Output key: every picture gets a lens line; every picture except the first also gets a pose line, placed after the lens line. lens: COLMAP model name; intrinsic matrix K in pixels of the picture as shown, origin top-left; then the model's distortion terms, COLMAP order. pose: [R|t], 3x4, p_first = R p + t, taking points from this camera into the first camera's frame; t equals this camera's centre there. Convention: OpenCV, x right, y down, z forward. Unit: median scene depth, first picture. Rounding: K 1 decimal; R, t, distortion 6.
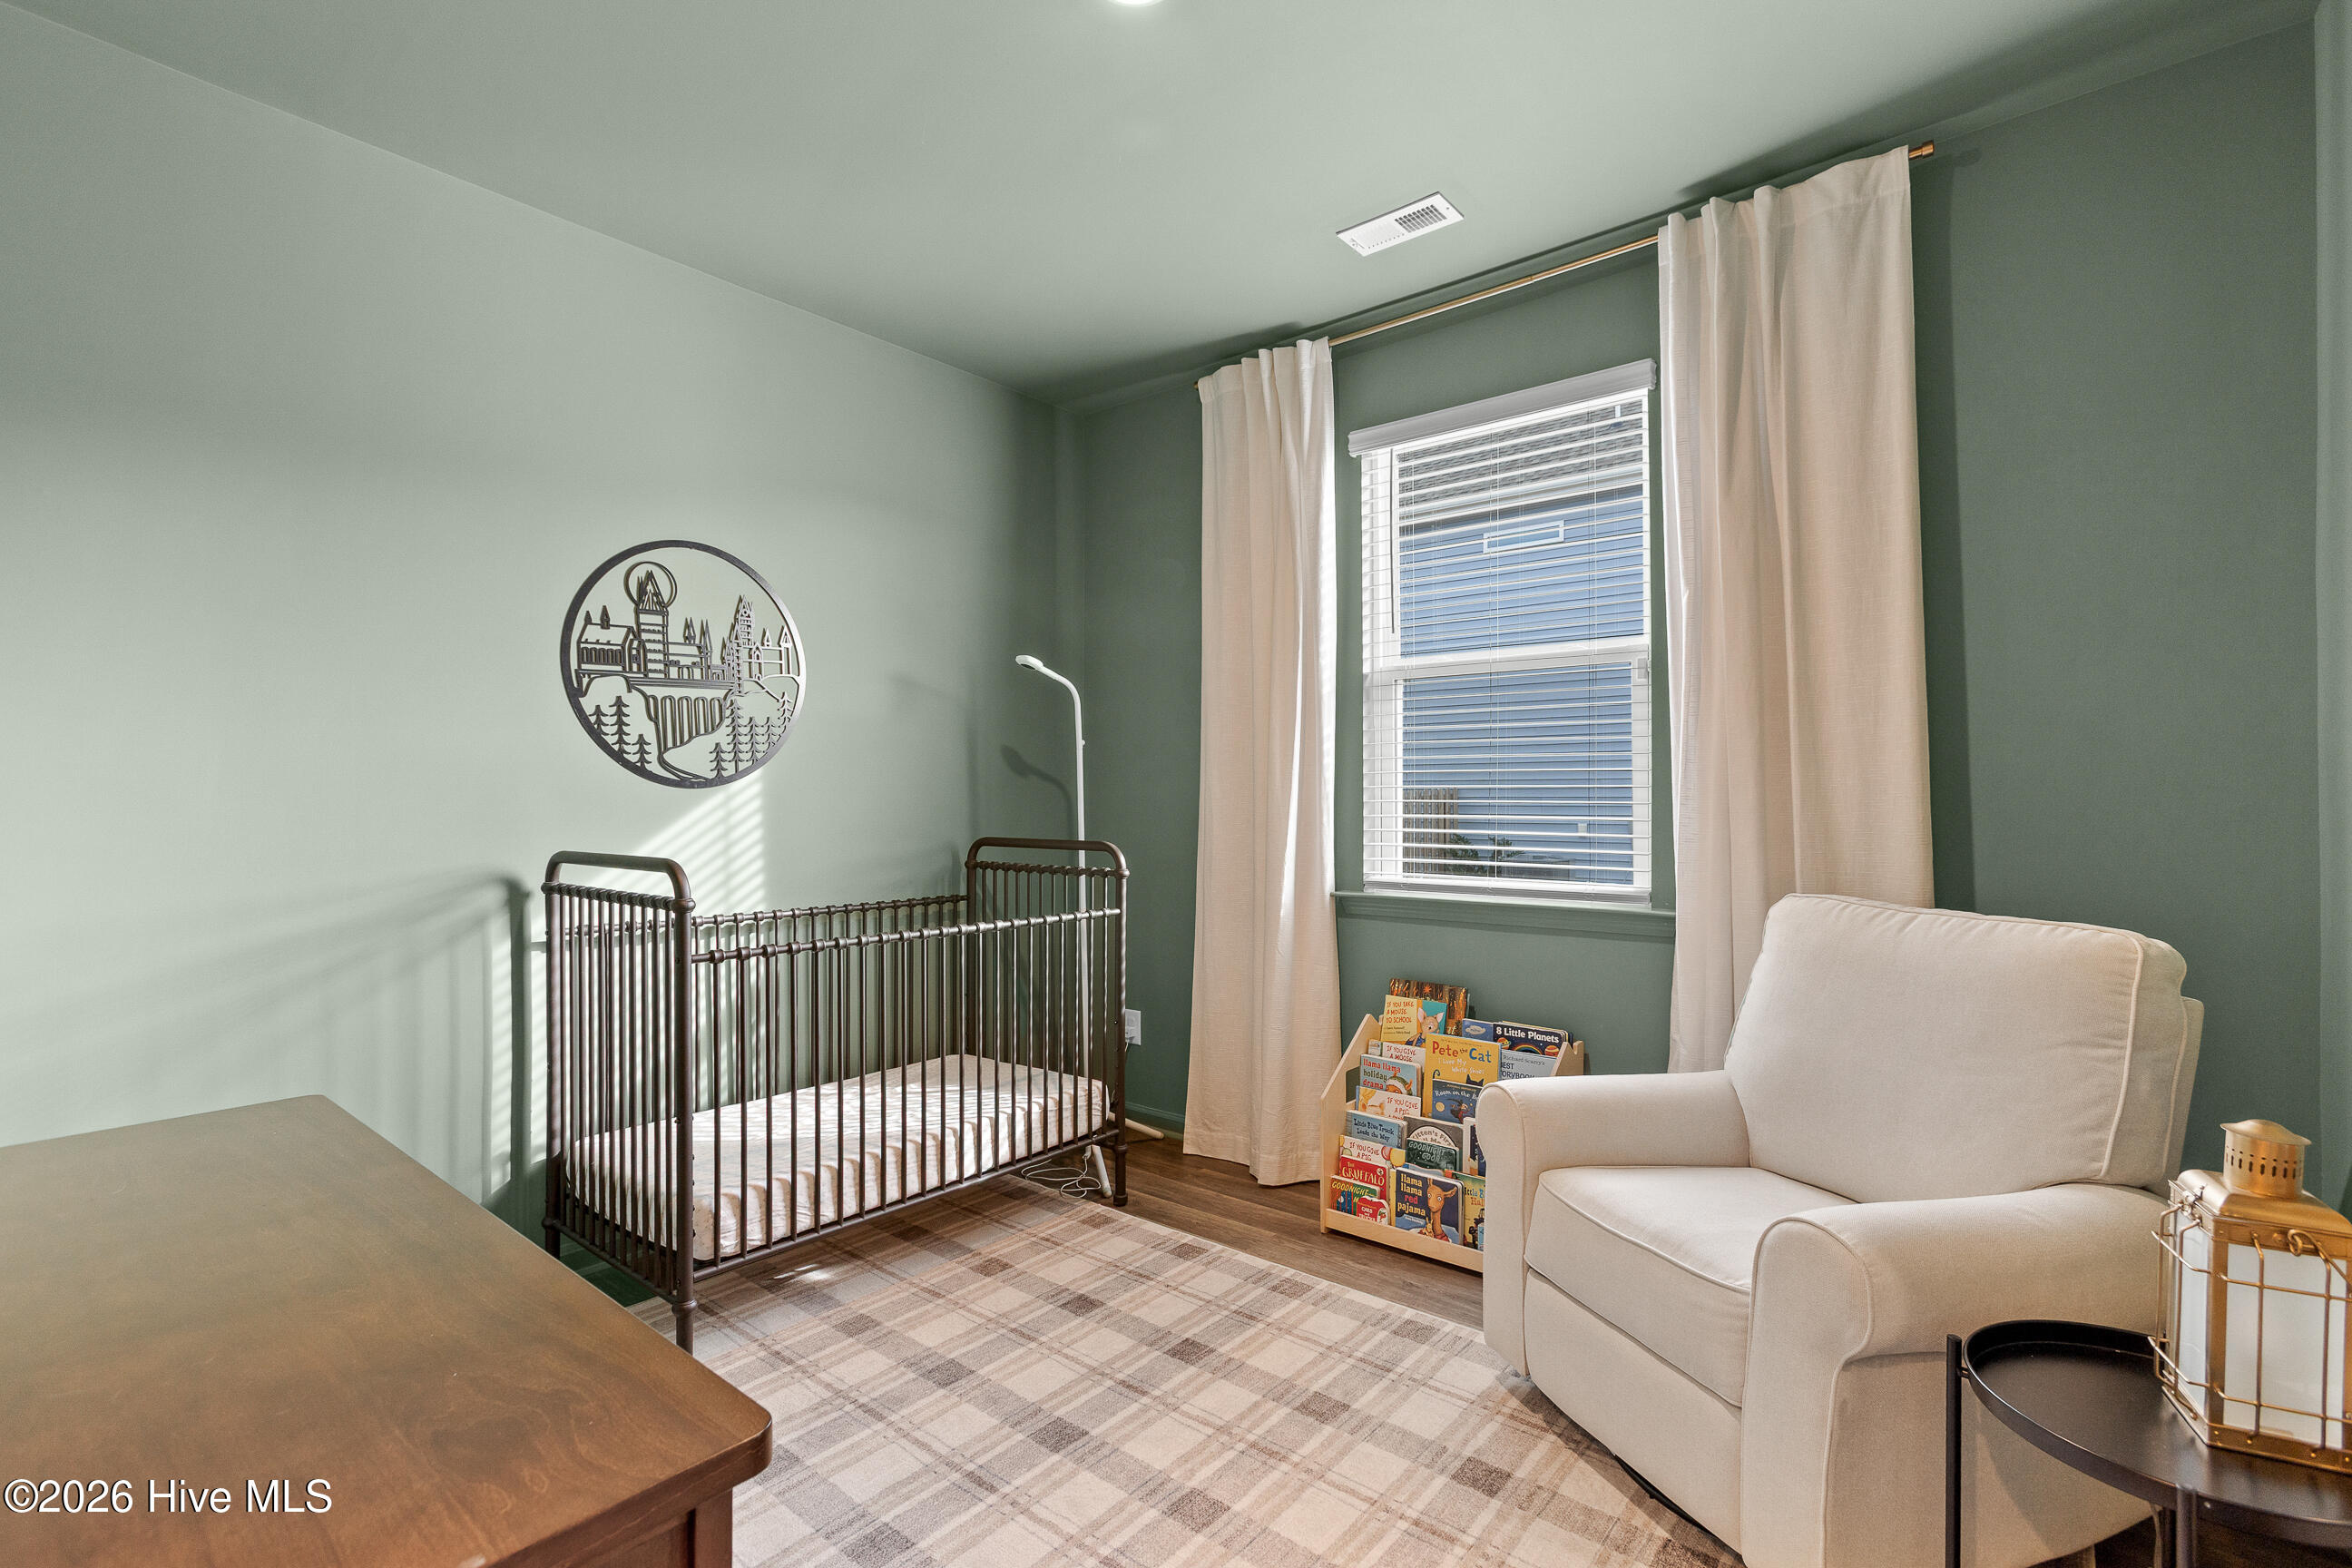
lens RADIAL K [[1065.2, 0, 1178.1], [0, 1065.2, 810.5], [0, 0, 1]] dist [-0.001809, 0.000504]
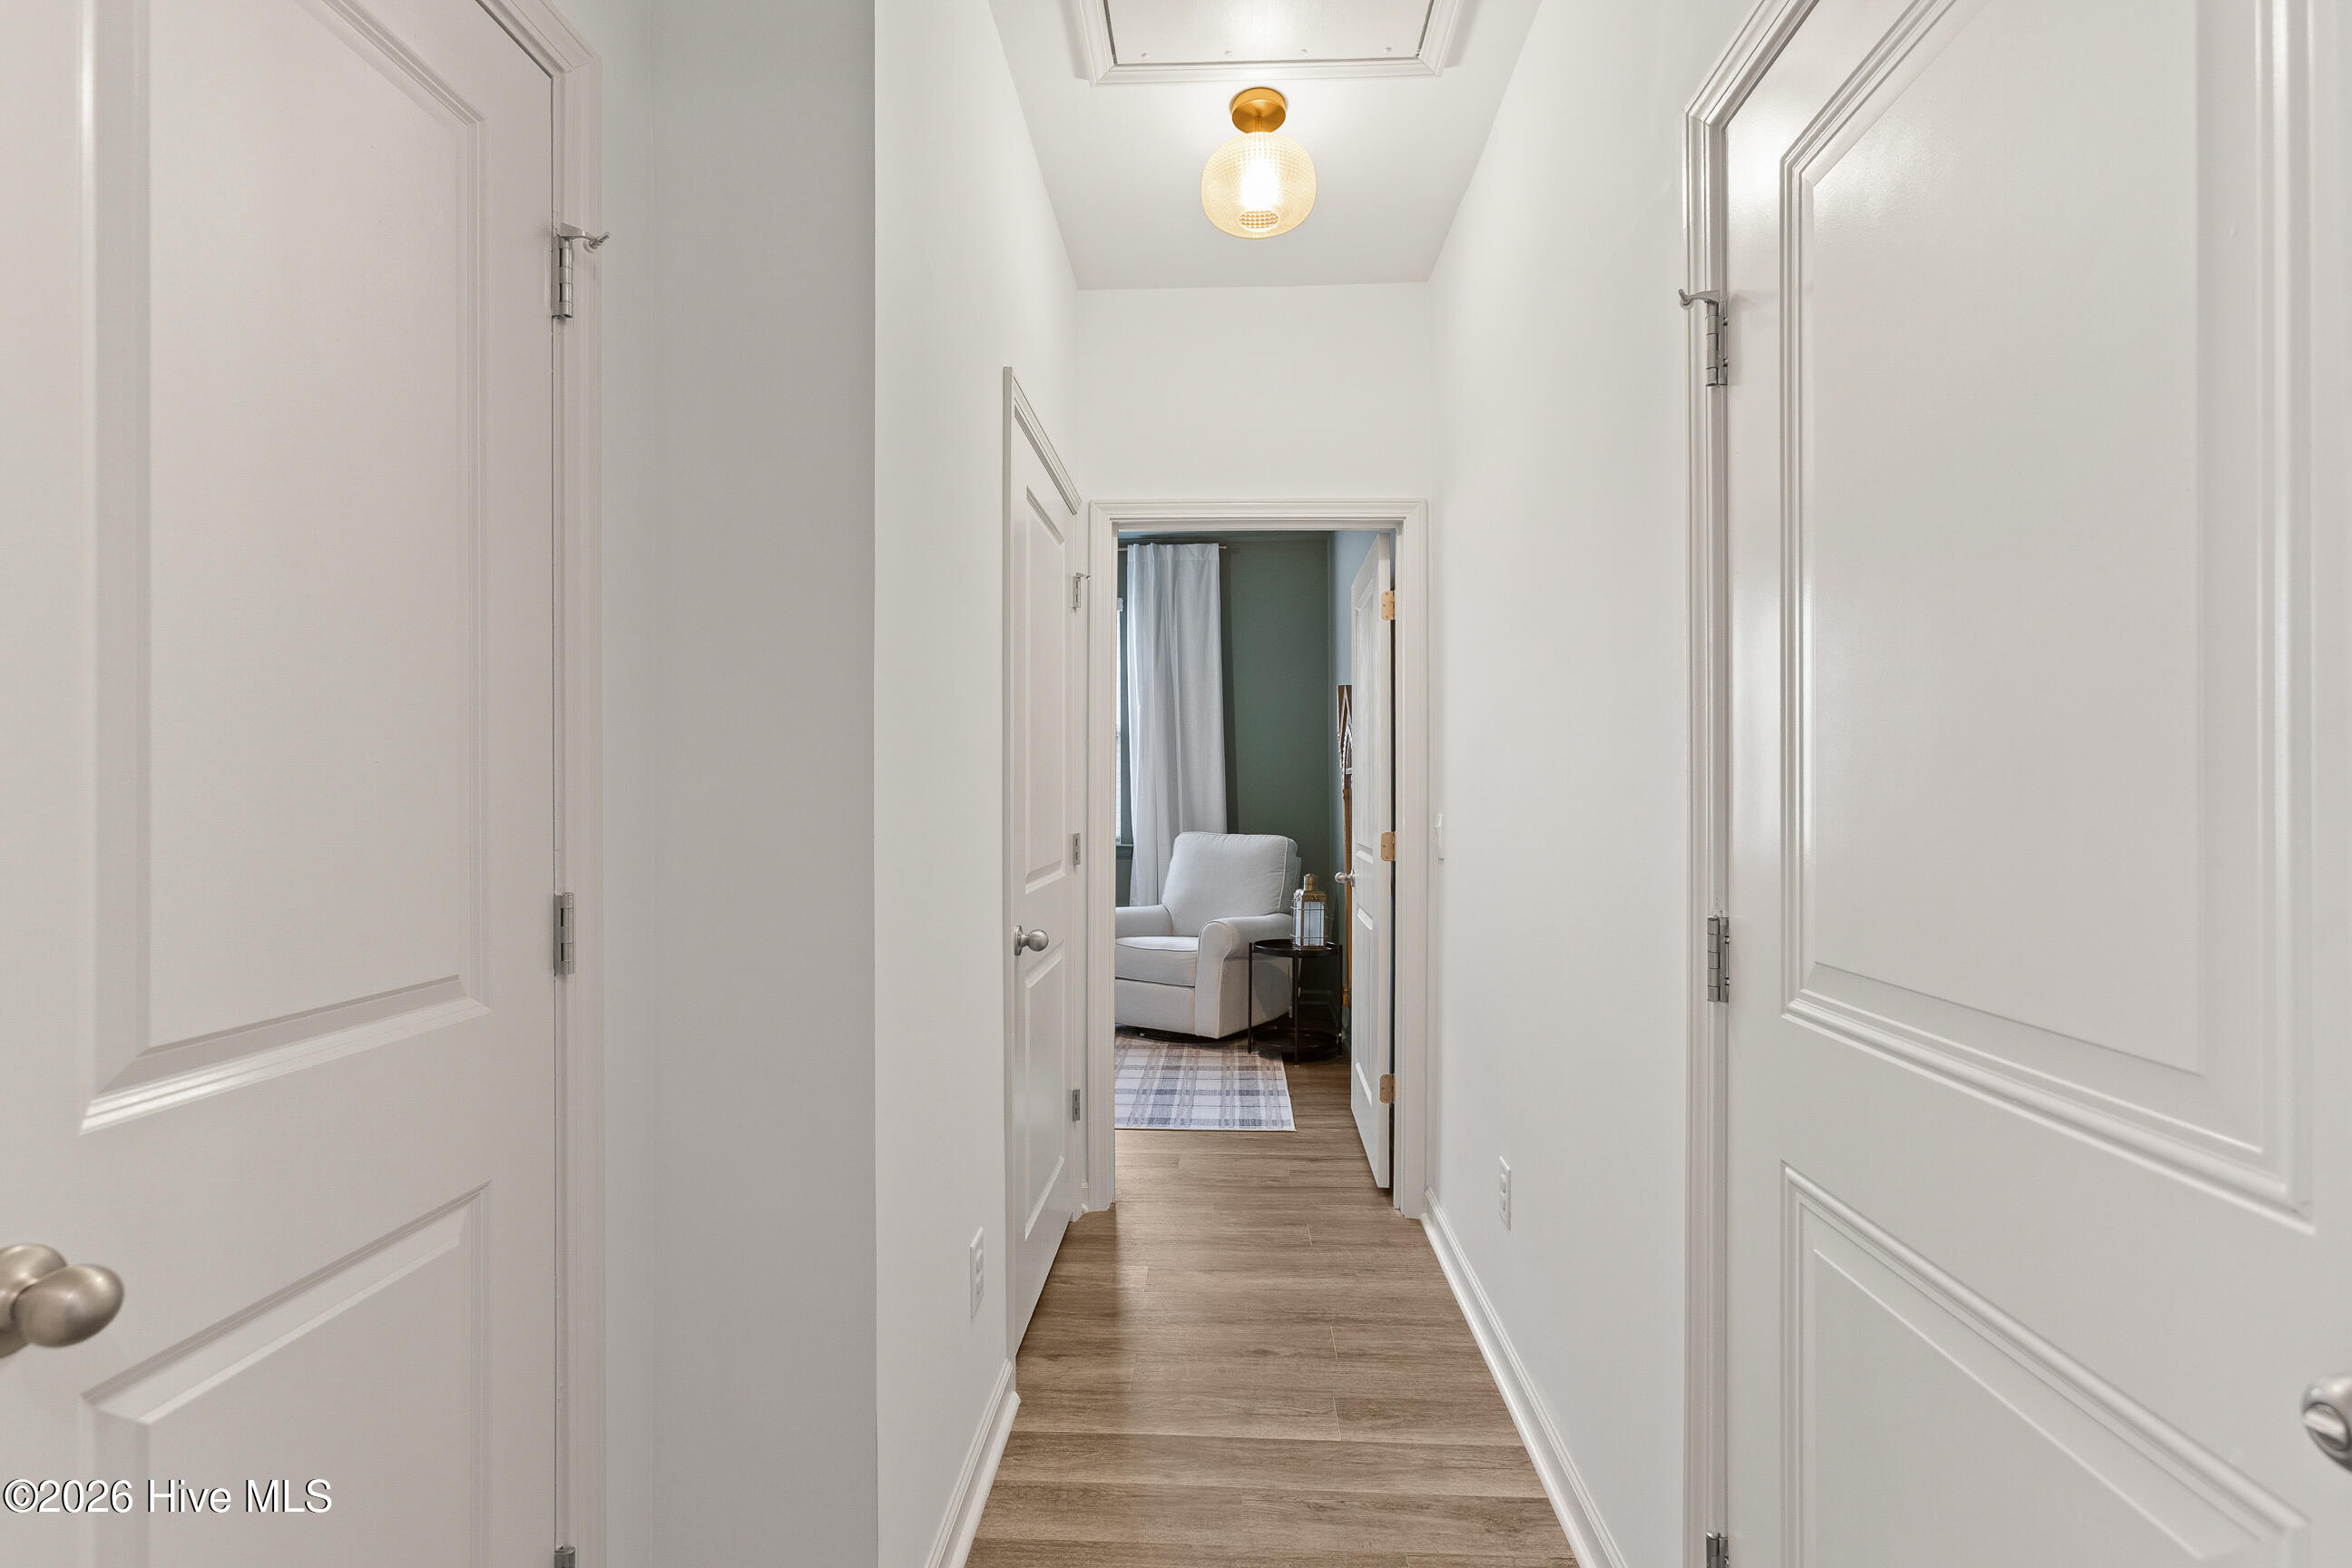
lens RADIAL K [[1043.4, 0, 1166.2], [0, 1043.4, 782.8], [0, 0, 1]] dist [0.000229, 0.000952]
pose [[0.808501, 0.000346, 0.588495, -0.909635], [0.002864, 0.999986, -0.004522, -0.028798], [-0.588488, 0.005341, 0.808489, -0.974237]]
